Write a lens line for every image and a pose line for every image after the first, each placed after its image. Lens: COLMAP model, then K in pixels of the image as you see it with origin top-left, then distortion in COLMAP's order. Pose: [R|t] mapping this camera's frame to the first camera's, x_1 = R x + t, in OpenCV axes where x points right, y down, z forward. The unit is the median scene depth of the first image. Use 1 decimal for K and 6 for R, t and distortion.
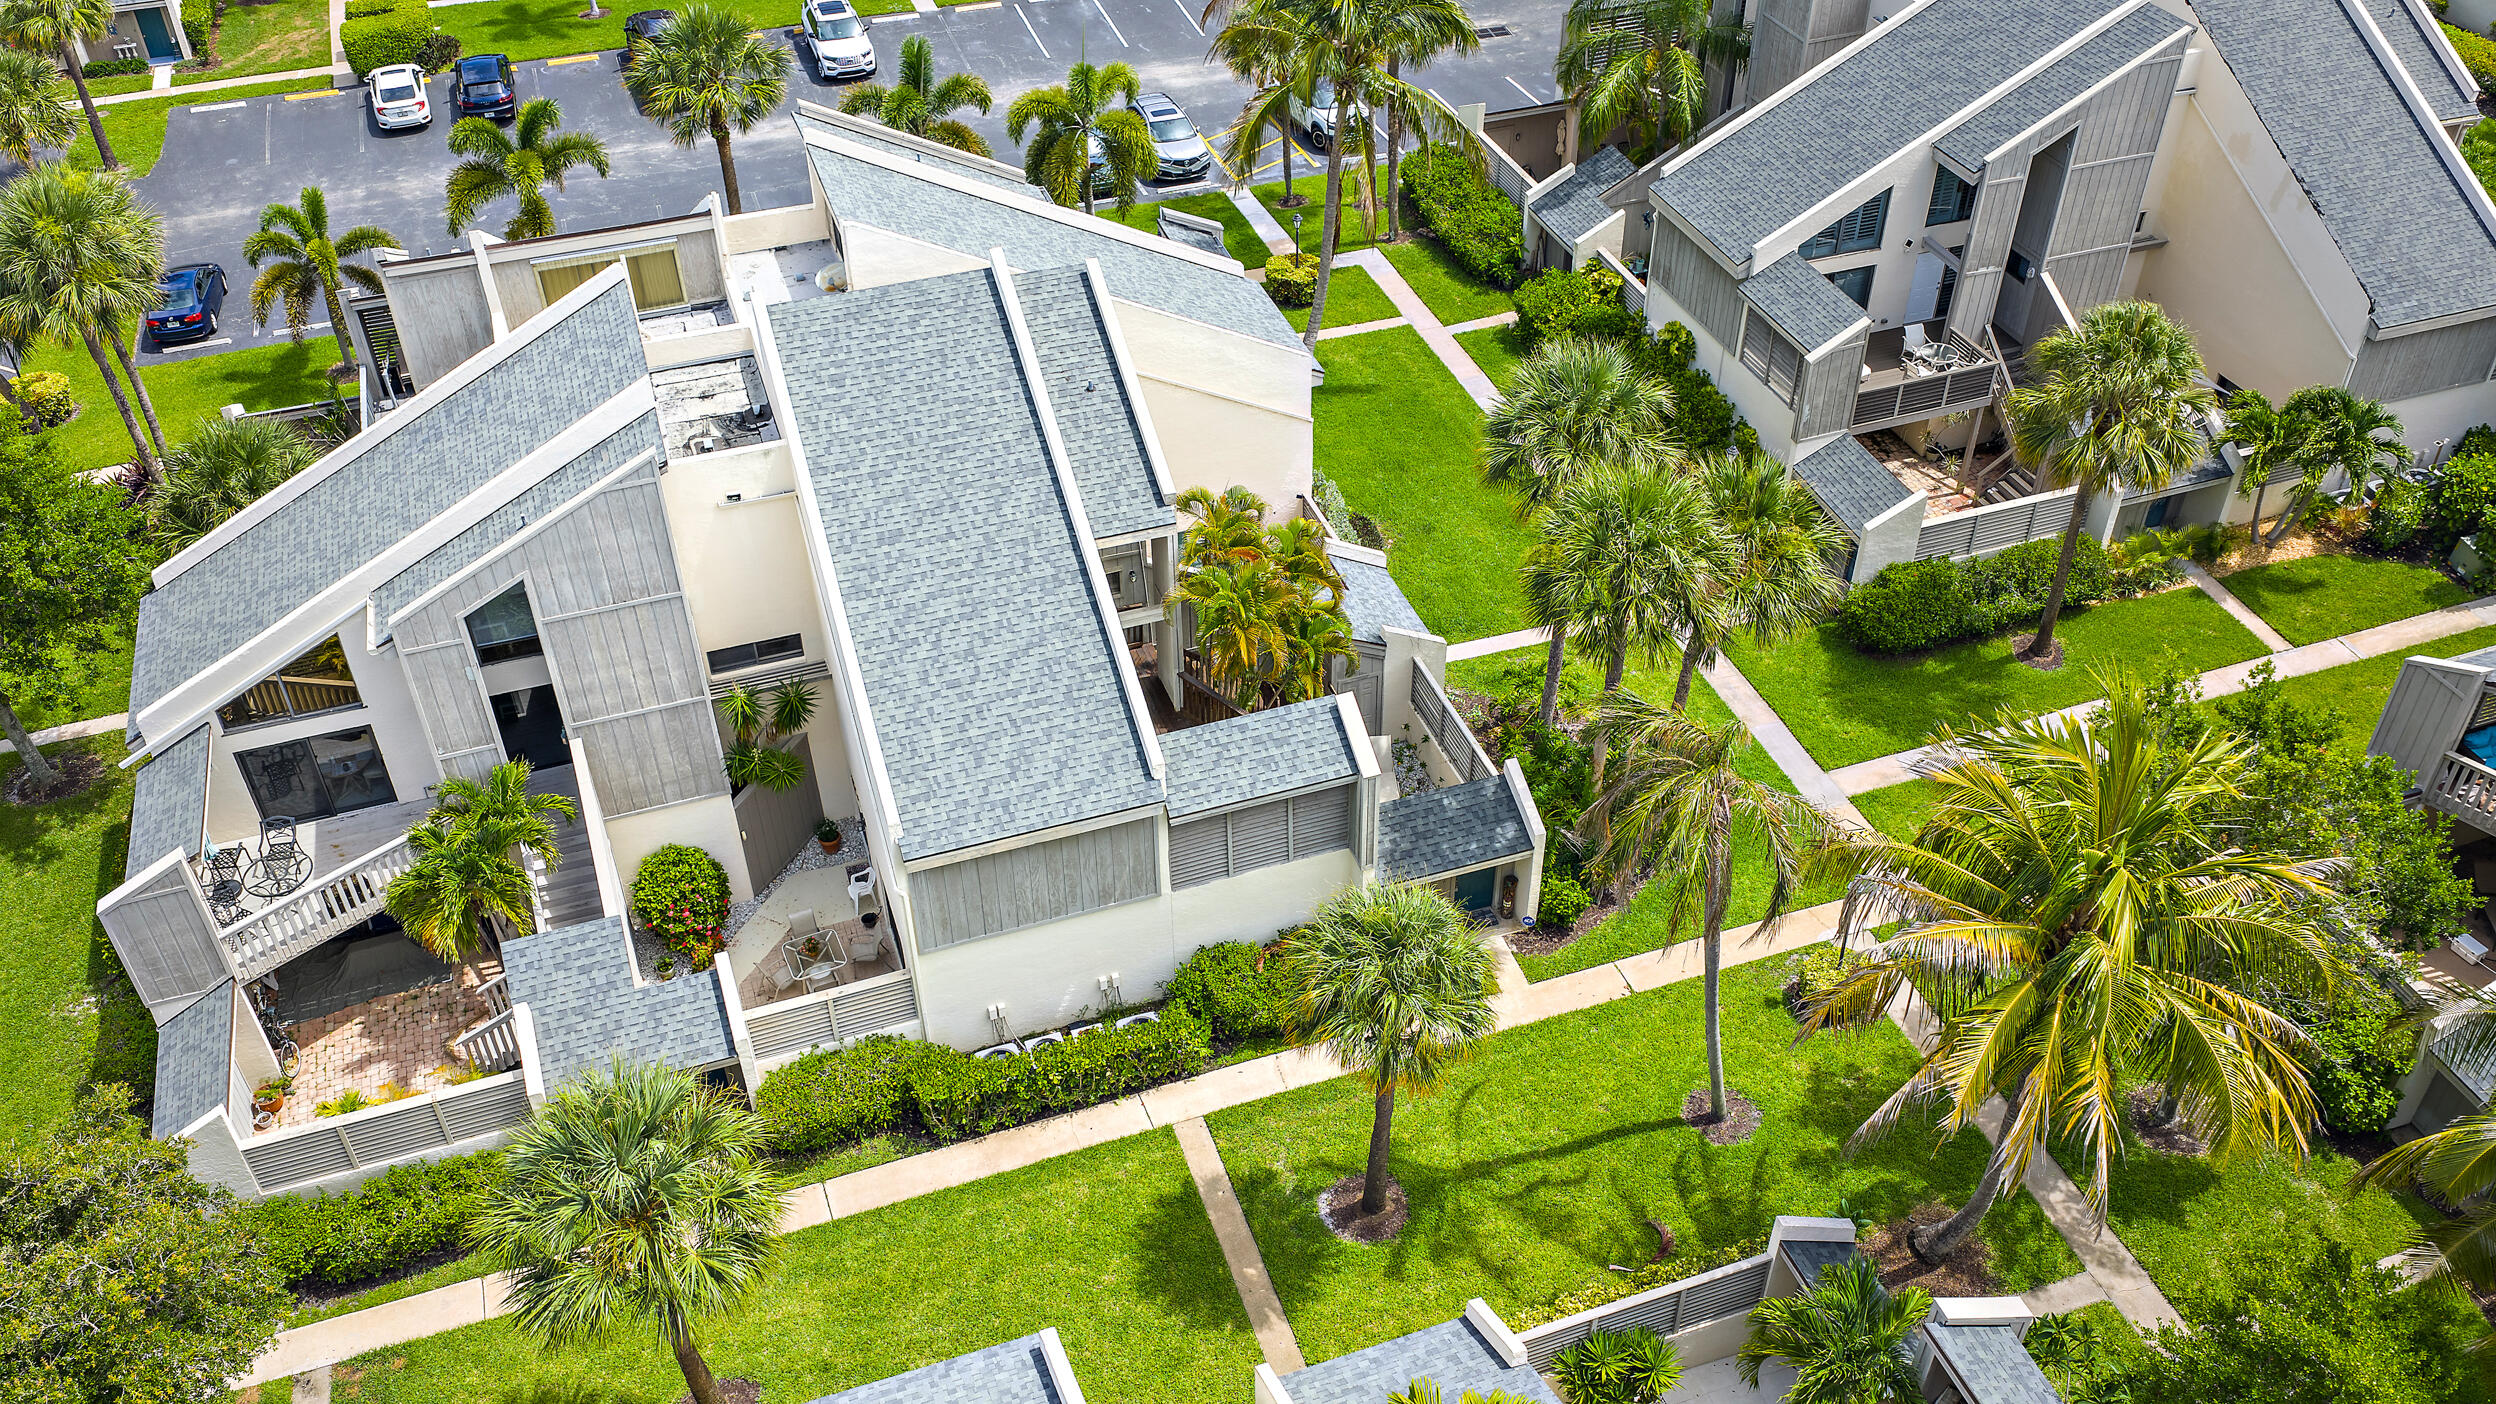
lens RADIAL K [[2080.2, 0, 1256.1], [0, 2080.2, 701.8], [0, 0, 1]] dist [-0.000198, -0.021150]
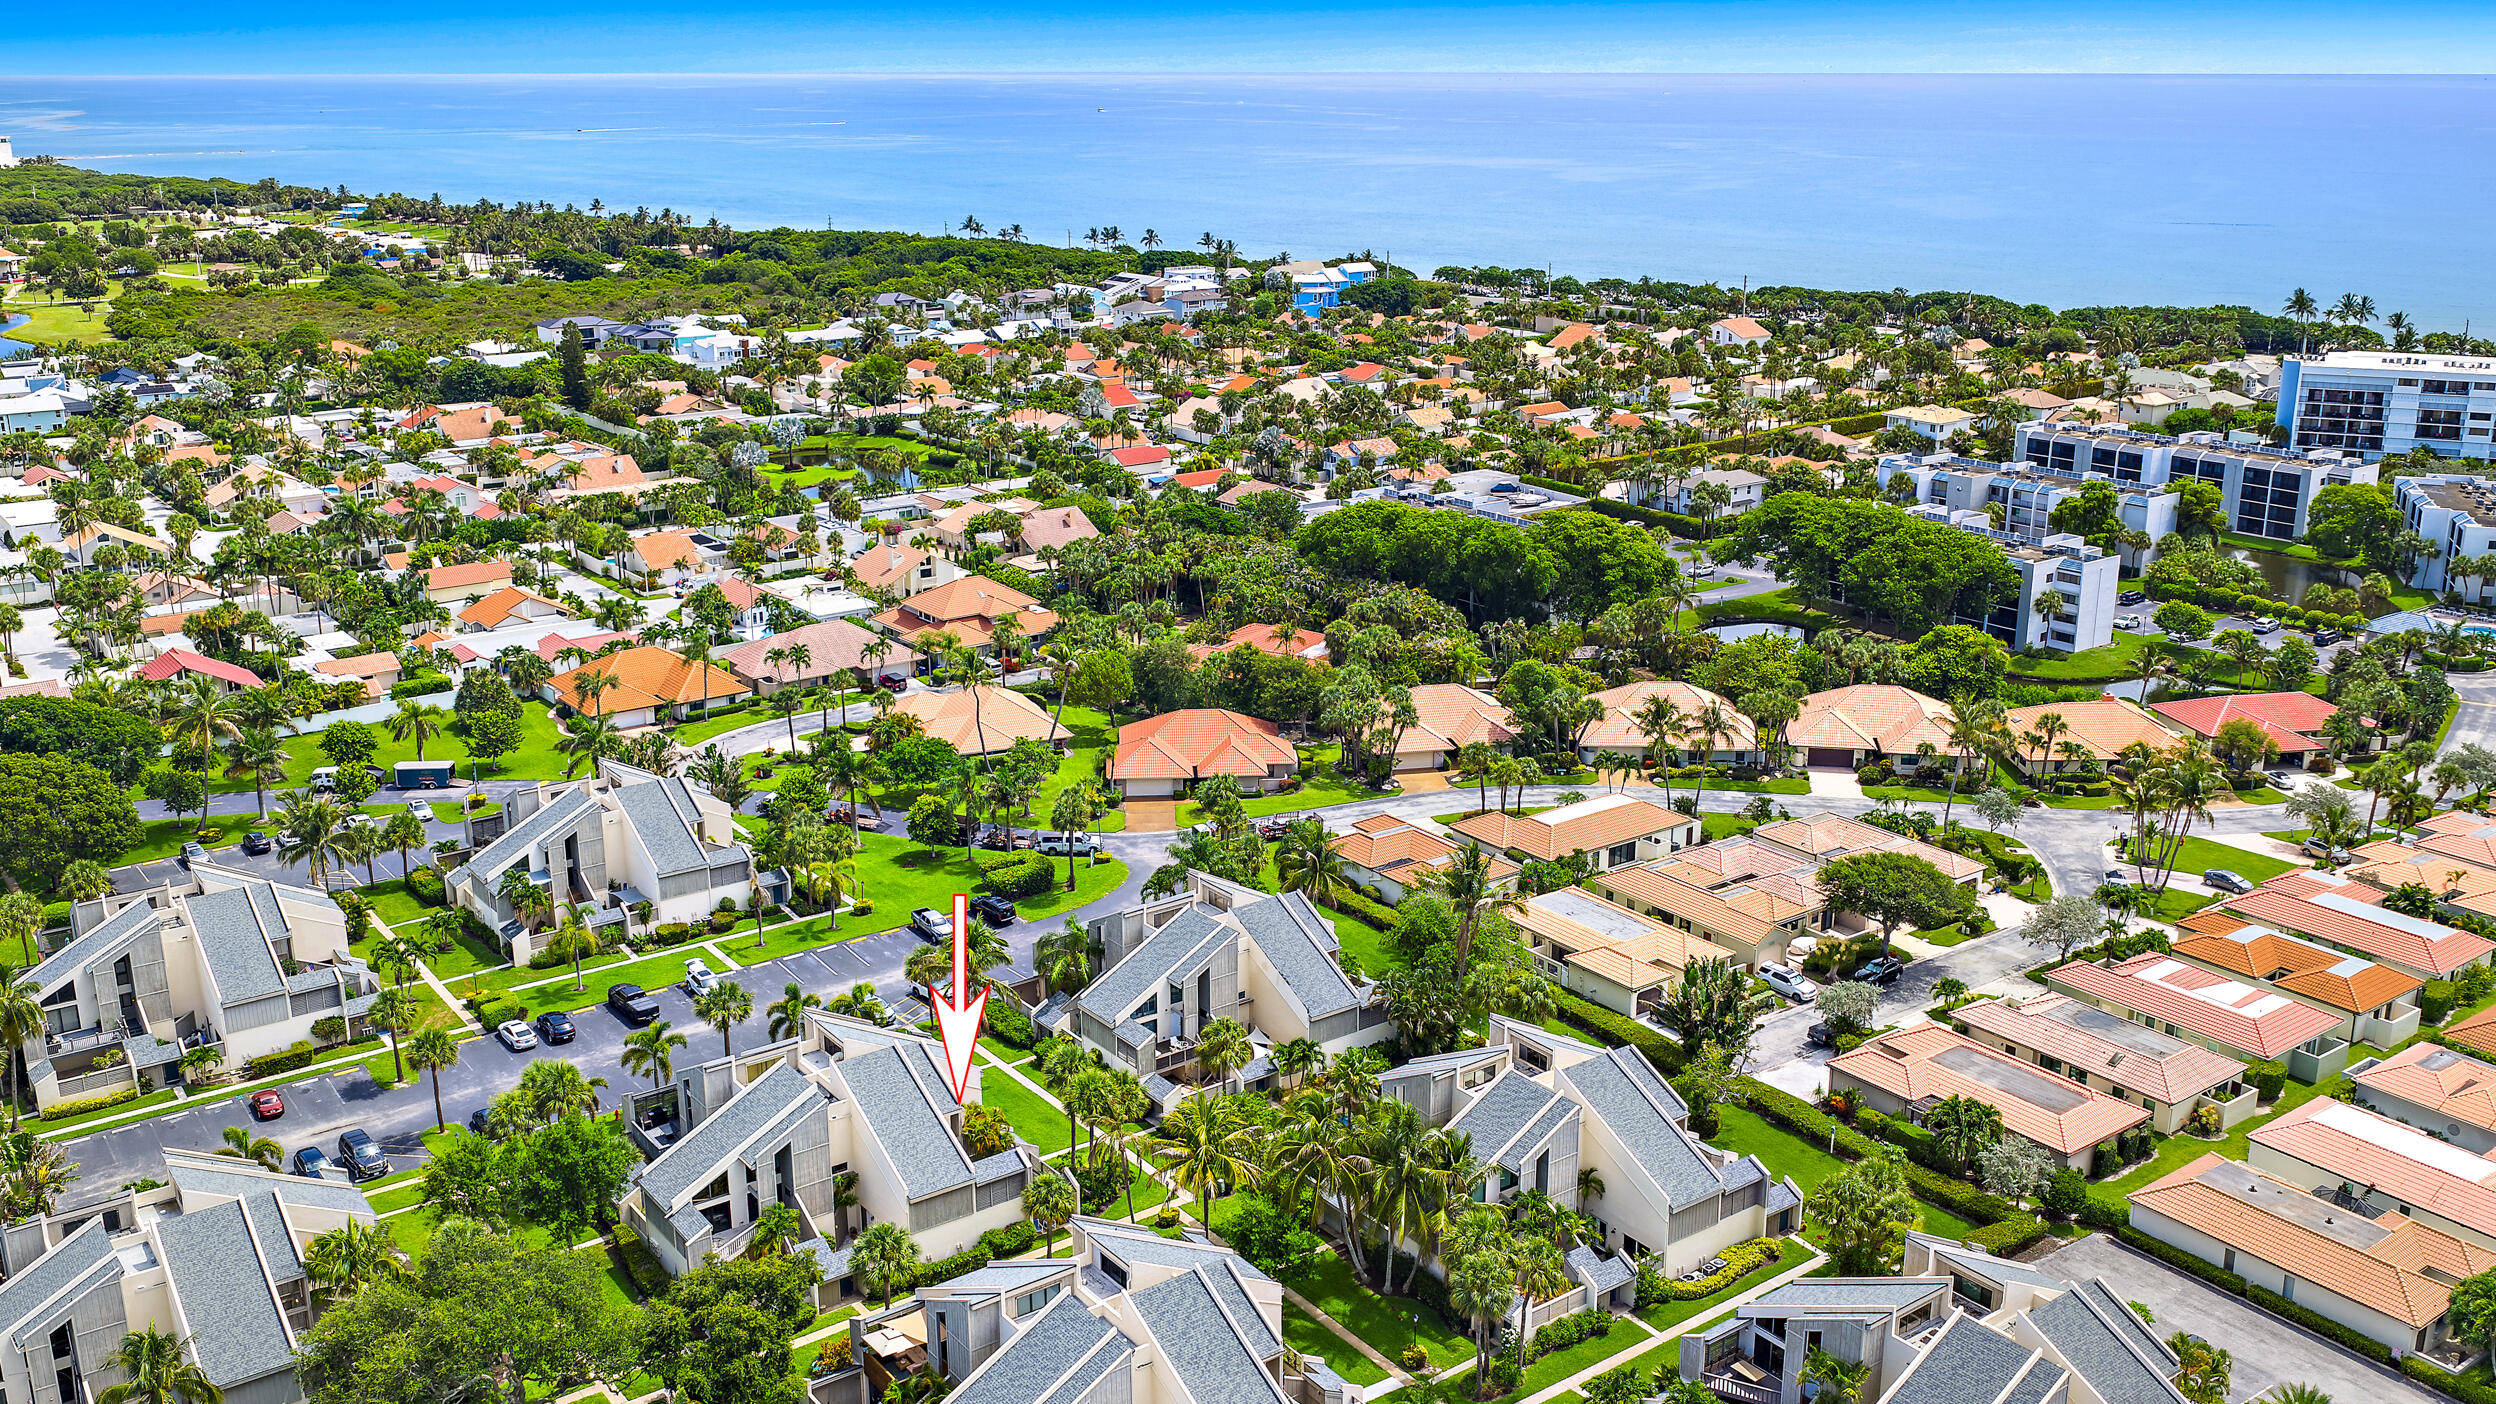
lens RADIAL K [[2080.2, 0, 1255.7], [0, 2080.2, 700.2], [0, 0, 1]] dist [-0.000198, -0.021150]
pose [[0.954727, -0.078503, 0.286937, -0.377842], [0.184652, 0.912630, -0.364705, 0.477875], [-0.233237, 0.401177, 0.885809, -1.822959]]
